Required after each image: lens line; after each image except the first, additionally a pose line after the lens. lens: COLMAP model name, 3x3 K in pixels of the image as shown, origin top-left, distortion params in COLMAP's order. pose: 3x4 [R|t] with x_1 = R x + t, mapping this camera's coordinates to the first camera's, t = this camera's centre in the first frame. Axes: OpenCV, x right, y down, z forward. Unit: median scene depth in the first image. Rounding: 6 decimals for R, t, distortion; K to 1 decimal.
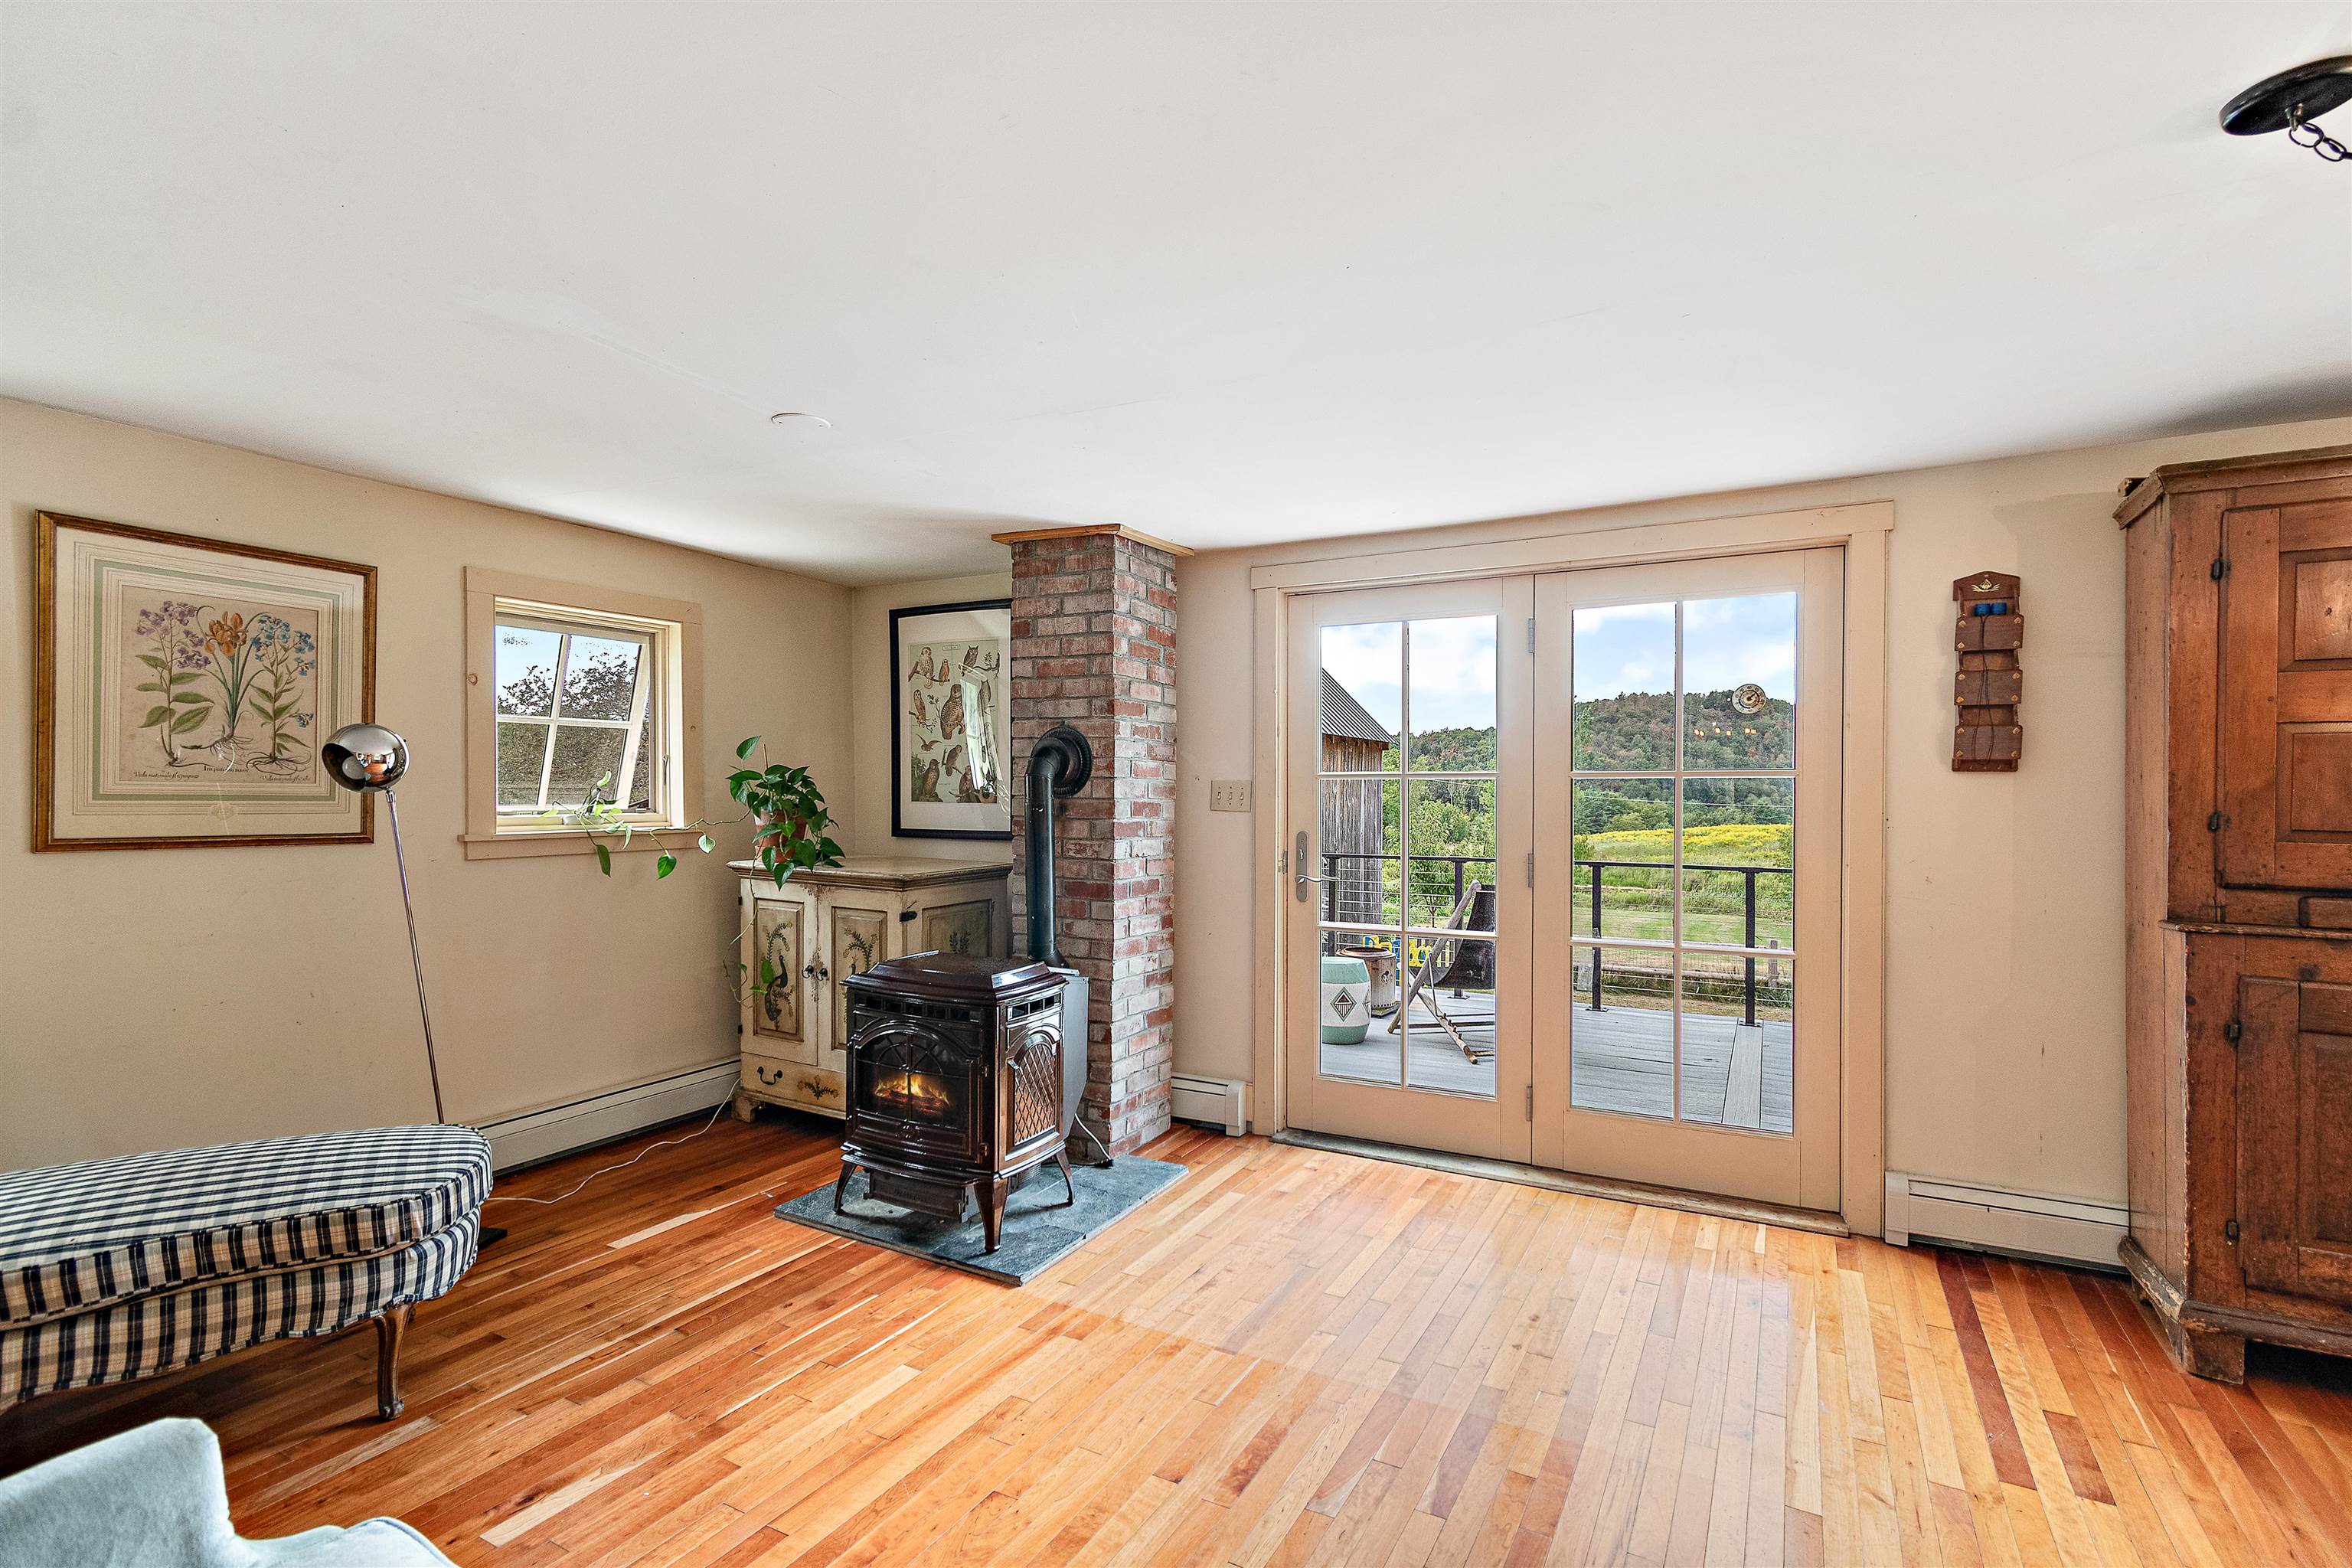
lens RADIAL K [[1071.8, 0, 1180.1], [0, 1071.8, 791.1], [0, 0, 1]] dist [0.001935, 0.000020]
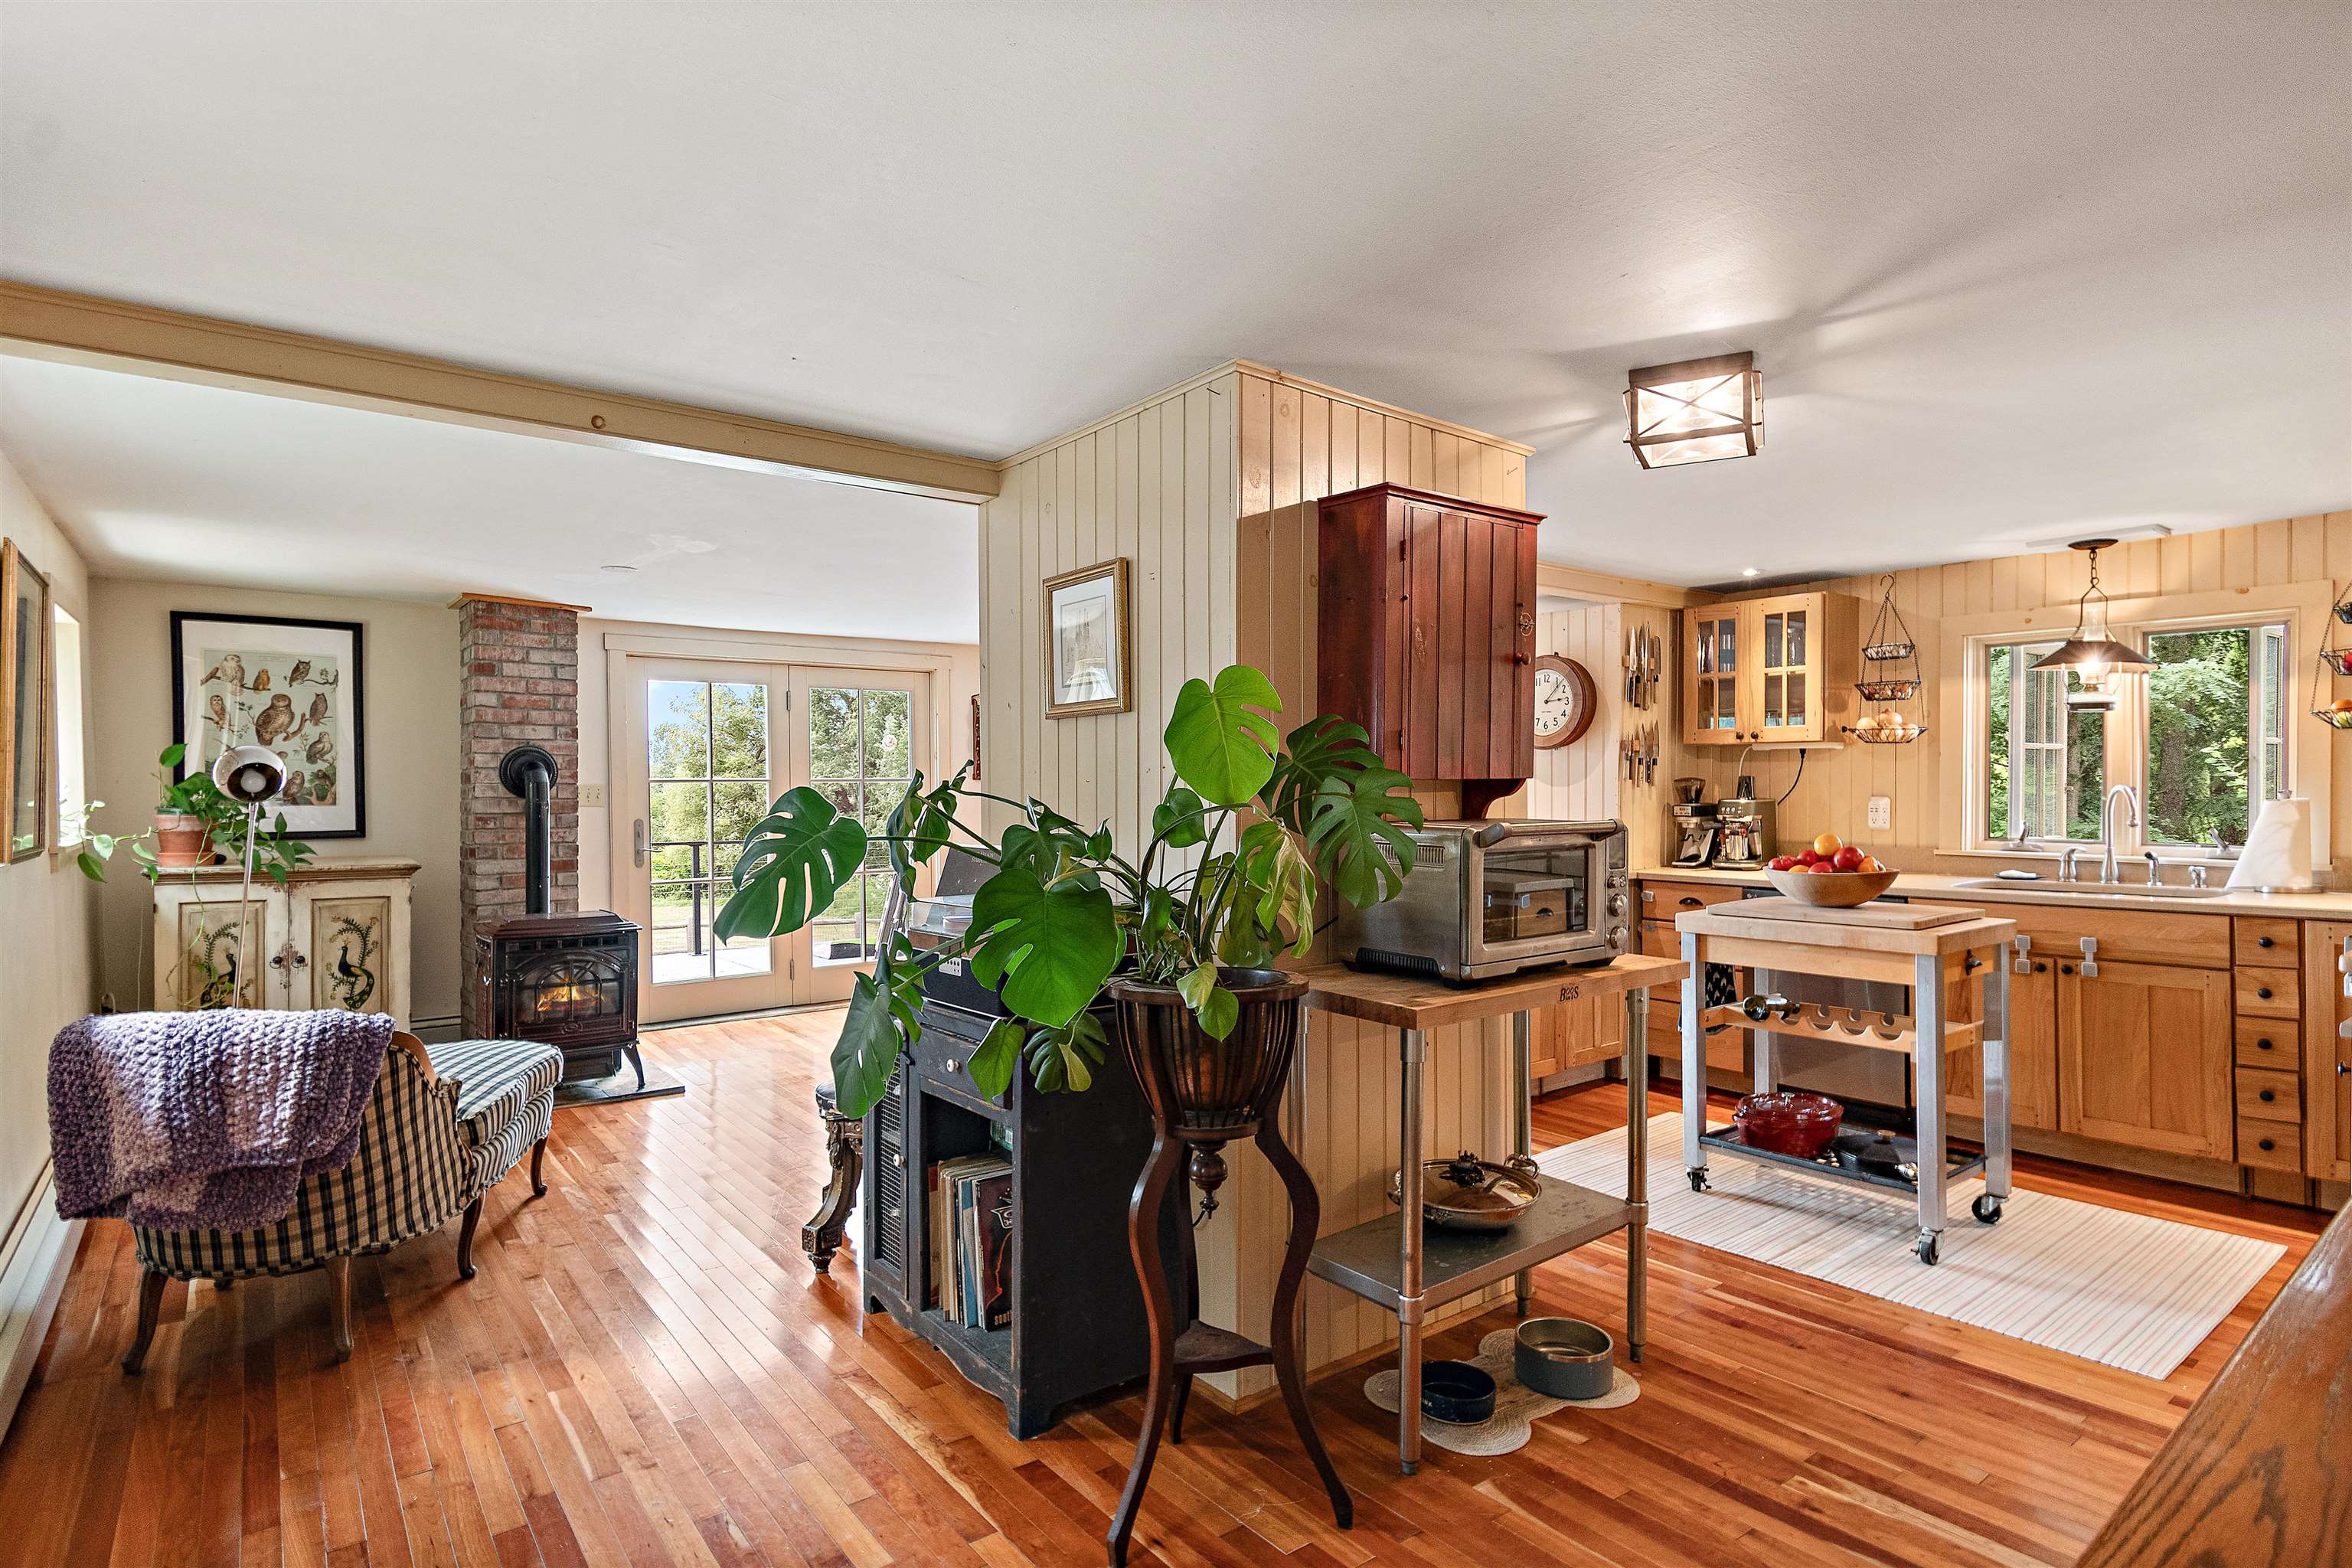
lens RADIAL K [[1208.9, 0, 1167.8], [0, 1208.9, 789.8], [0, 0, 1]] dist [0.001112, 0.000056]
pose [[0.389389, -0.006801, 0.921048, -1.190313], [0.007762, 0.999961, 0.004102, -0.004794], [-0.921041, 0.005552, 0.389427, -0.327962]]
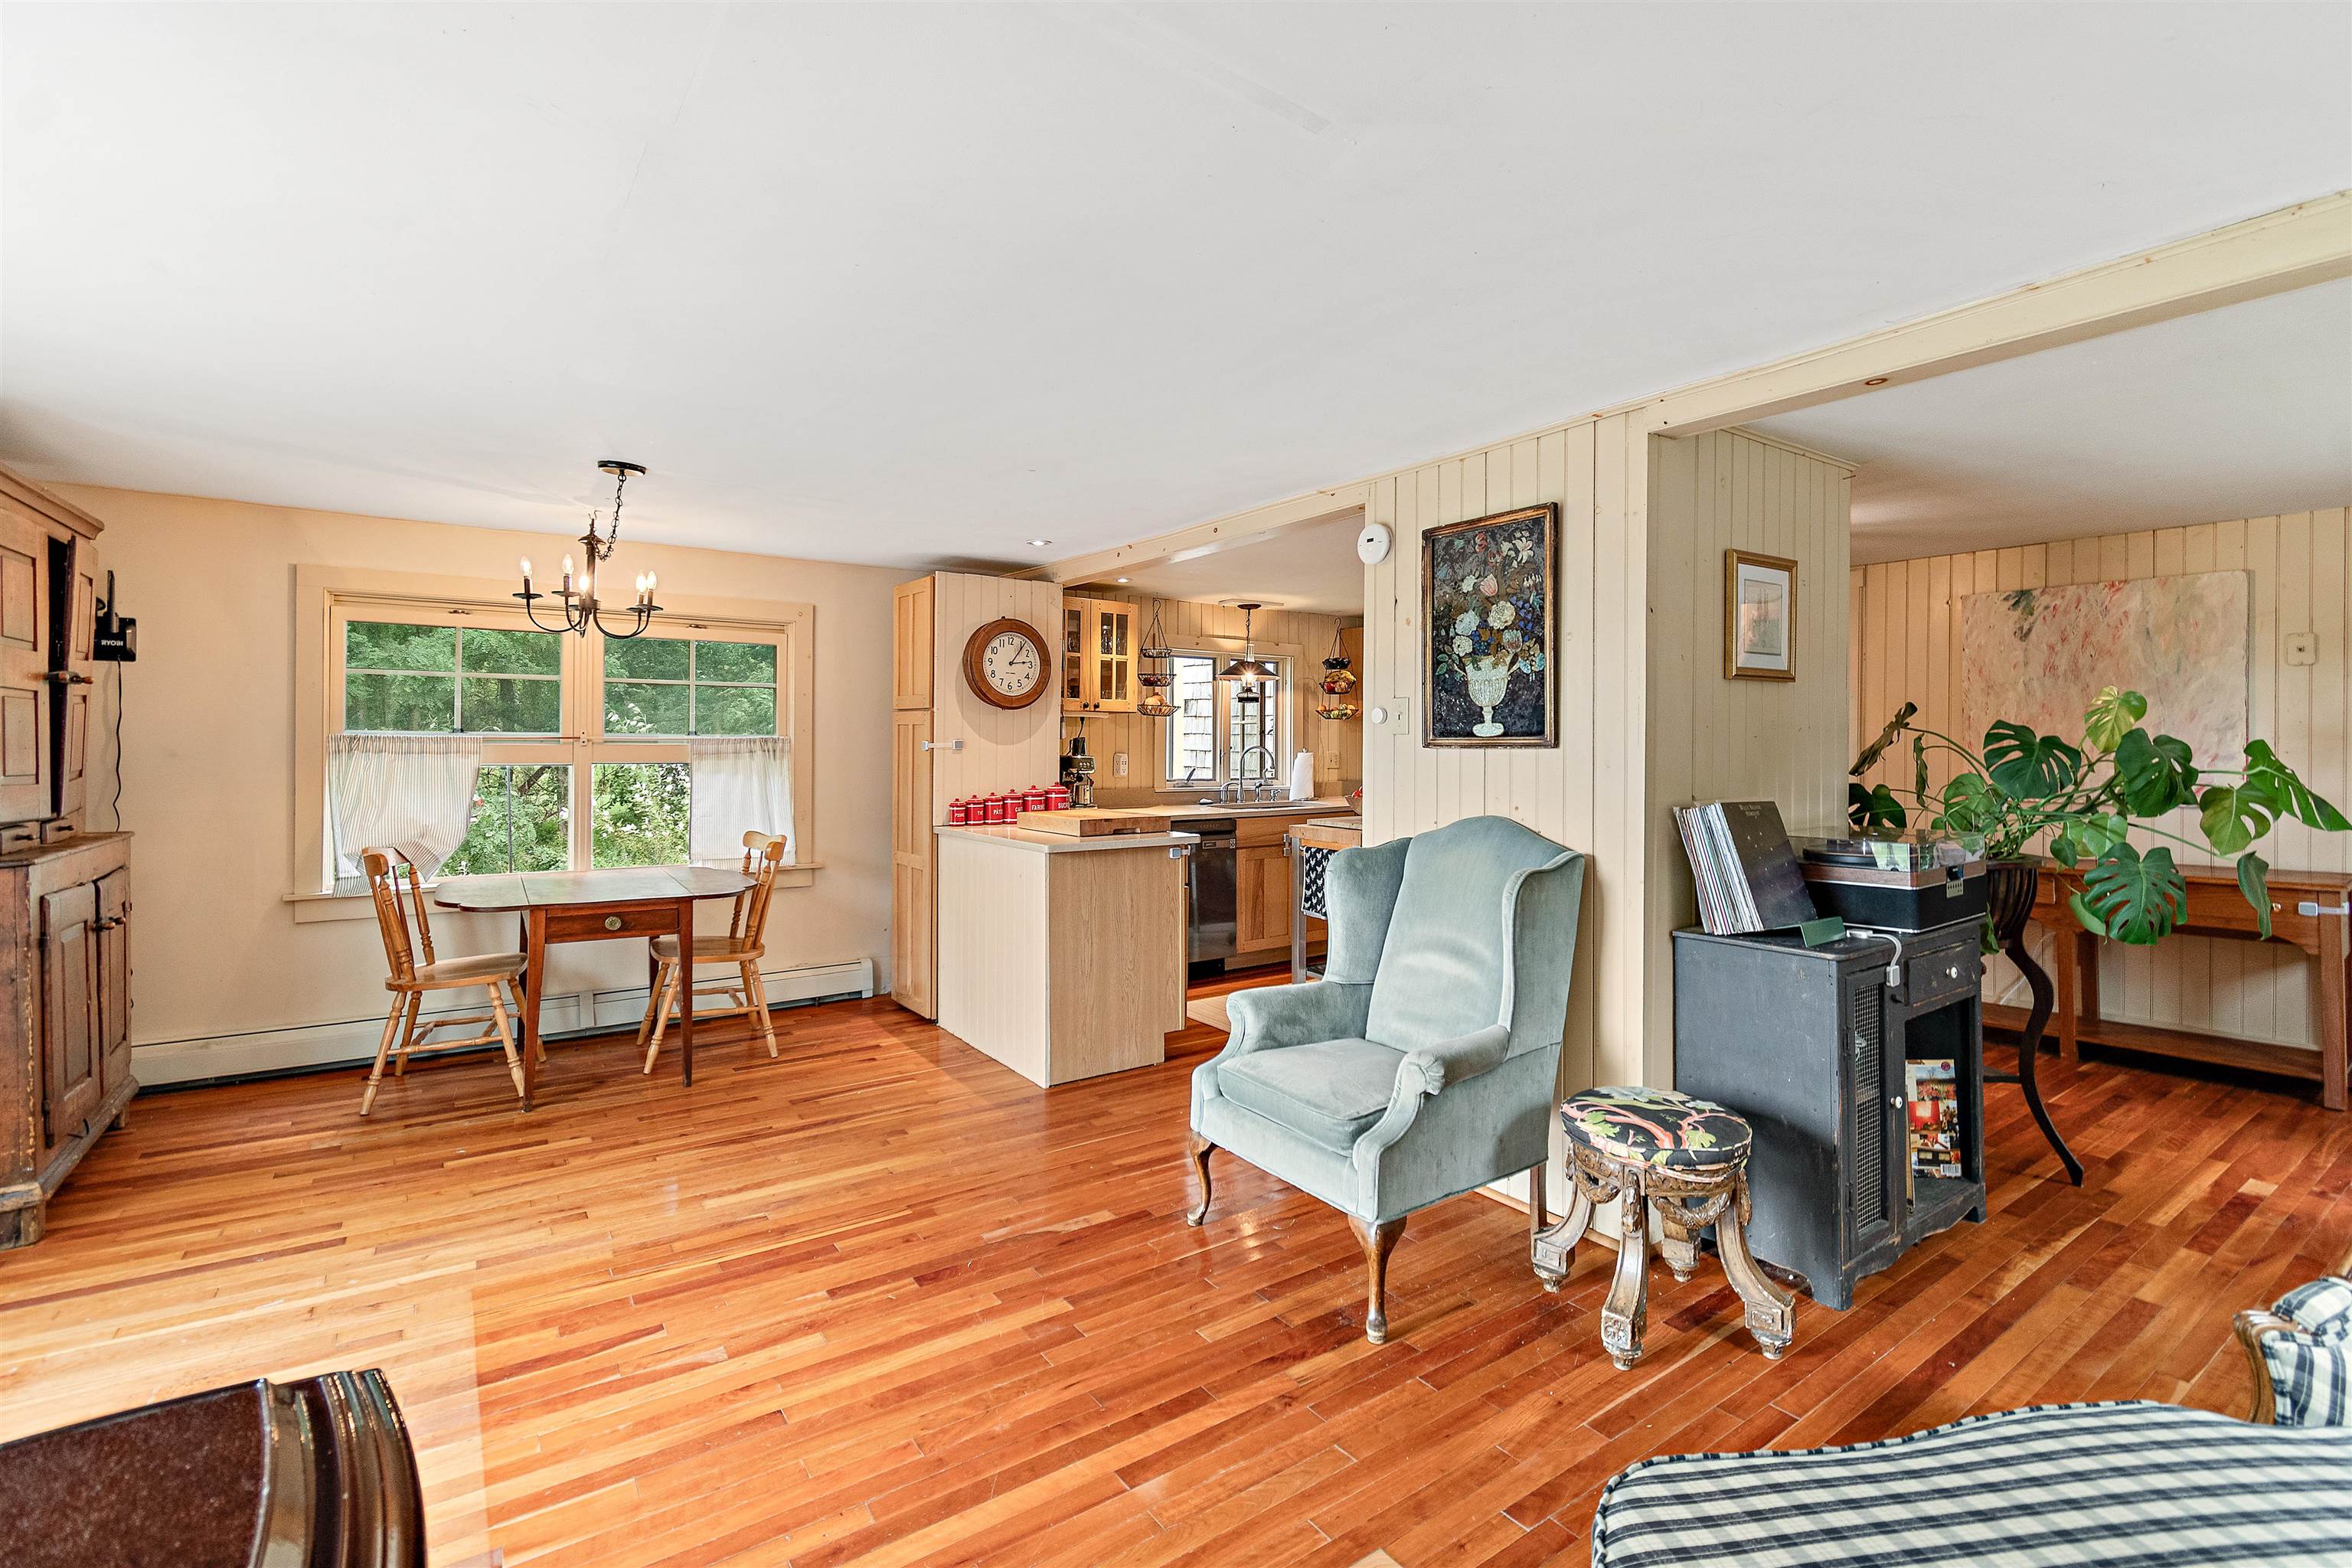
lens RADIAL K [[1071.8, 0, 1170.1], [0, 1071.8, 764.7], [0, 0, 1]] dist [0.001935, 0.000020]
pose [[-0.906214, -0.011494, 0.422663, -0.411277], [-0.003929, 0.999816, 0.018765, -0.000153], [-0.422801, 0.015344, -0.906093, 0.965546]]
